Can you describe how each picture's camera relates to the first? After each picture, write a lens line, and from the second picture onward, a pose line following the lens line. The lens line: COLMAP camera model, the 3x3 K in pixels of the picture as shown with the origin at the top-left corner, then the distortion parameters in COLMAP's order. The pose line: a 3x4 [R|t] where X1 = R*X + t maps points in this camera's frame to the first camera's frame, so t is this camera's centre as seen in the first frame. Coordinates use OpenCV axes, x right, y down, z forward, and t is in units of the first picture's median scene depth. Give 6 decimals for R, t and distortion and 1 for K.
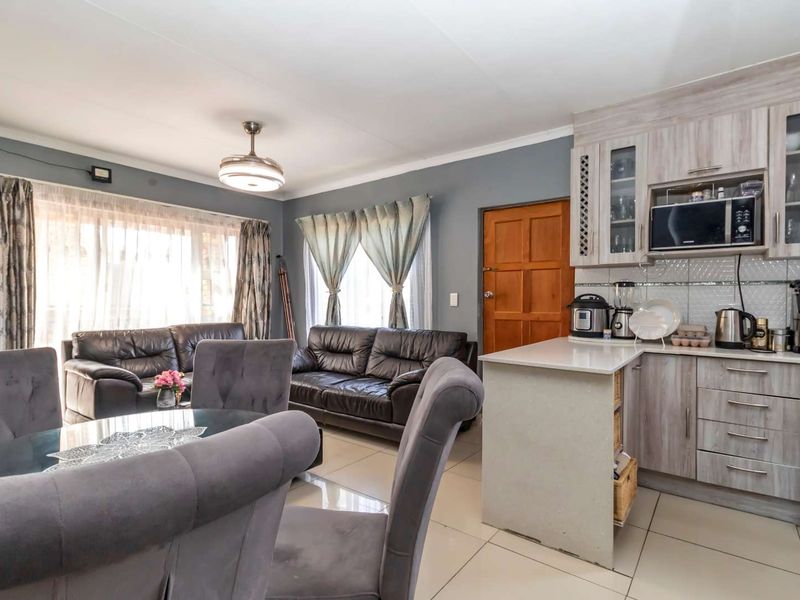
lens RADIAL K [[415.0, 0, 402.2], [0, 415.0, 299.9], [0, 0, 1]] dist [0.002300, 0.000521]
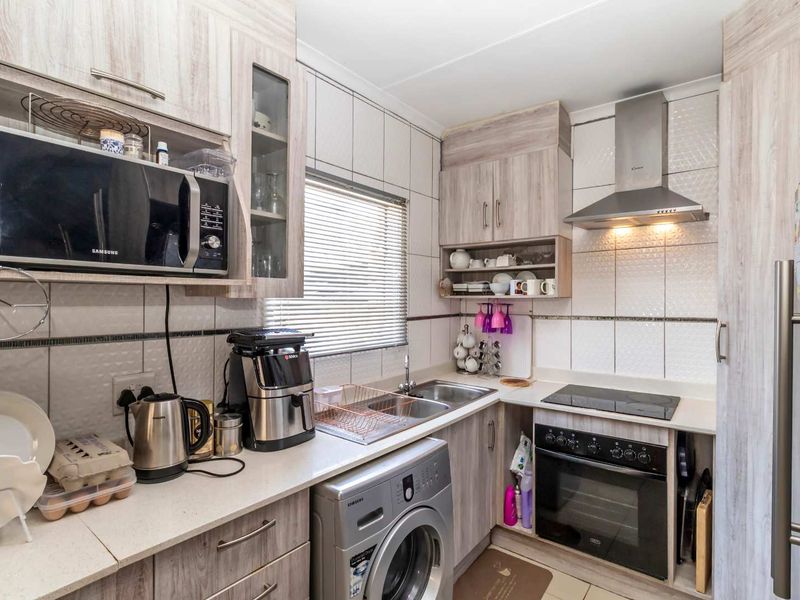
lens RADIAL K [[415.0, 0, 402.2], [0, 415.0, 299.9], [0, 0, 1]] dist [0.002300, 0.000521]
pose [[0.016831, -0.008580, 0.999822, 0.198958], [-0.006174, 0.999943, 0.008685, -0.064716], [-0.999839, -0.006319, 0.016778, 0.465629]]
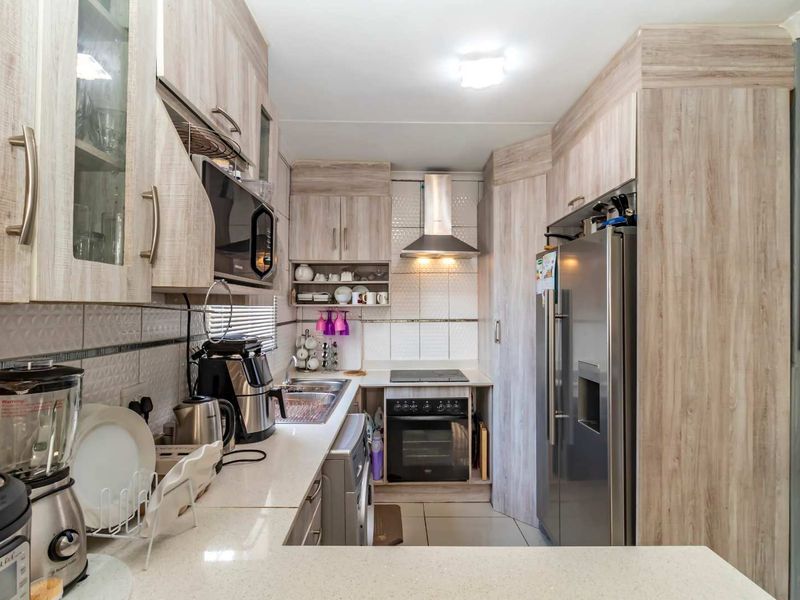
lens RADIAL K [[415.0, 0, 402.2], [0, 415.0, 299.9], [0, 0, 1]] dist [0.002300, 0.000521]
pose [[-0.616549, 0.008525, 0.787270, 0.143268], [-0.007335, 0.999836, -0.016571, -0.063057], [-0.787282, -0.015992, -0.616386, 0.742135]]
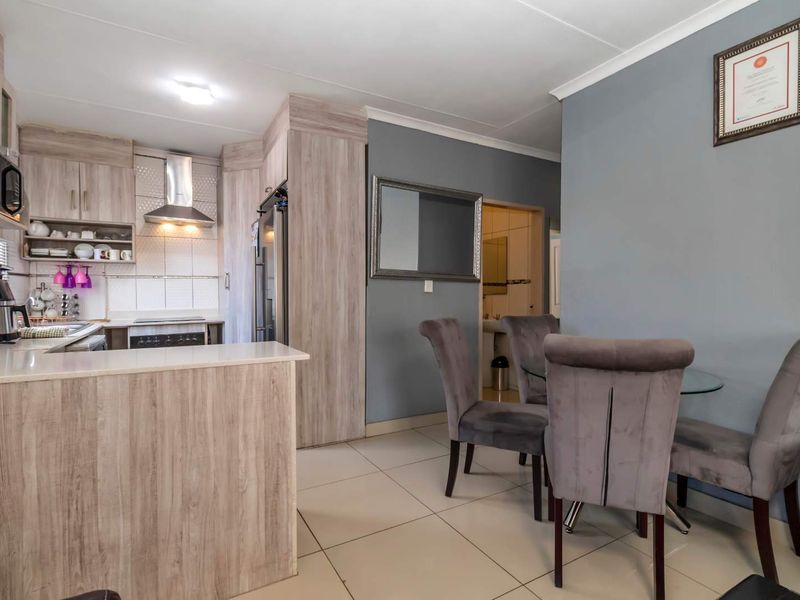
lens RADIAL K [[415.0, 0, 402.2], [0, 415.0, 299.9], [0, 0, 1]] dist [0.002300, 0.000521]
pose [[-0.920771, -0.006730, 0.390046, -0.157183], [-0.001818, 0.999914, 0.012961, 0.011380], [-0.390100, 0.011225, -0.920704, 0.907831]]
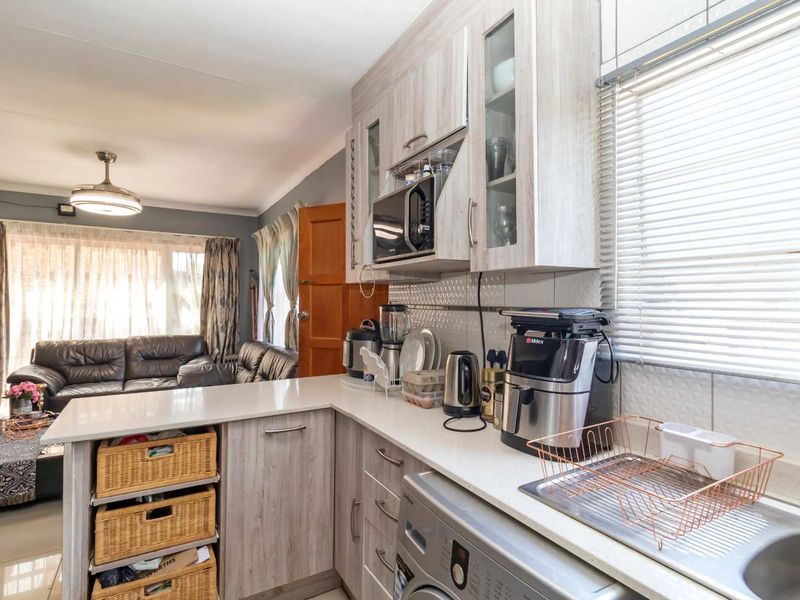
lens RADIAL K [[418.4, 0, 404.1], [0, 418.4, 298.8], [0, 0, 1]] dist [0.001829, 0.000221]
pose [[0.930611, -0.002350, -0.366002, 0.624057], [-0.000762, 0.999965, -0.008358, -0.037034], [0.366009, 0.008057, 0.930576, 0.240423]]
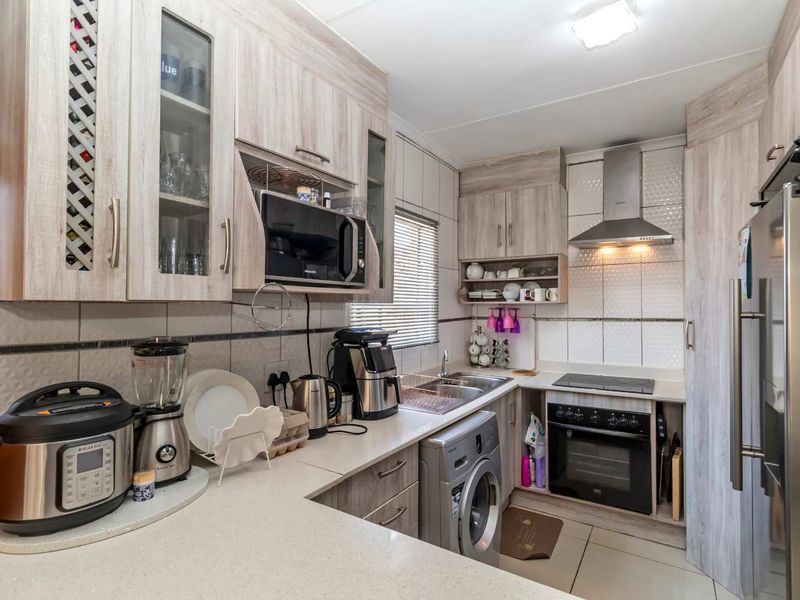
lens RADIAL K [[415.0, 0, 402.2], [0, 415.0, 299.9], [0, 0, 1]] dist [0.002300, 0.000521]
pose [[-0.080735, 0.007303, 0.996709, 0.074083], [-0.004363, 0.999961, -0.007680, -0.063002], [-0.996726, -0.004969, -0.080700, 0.599624]]
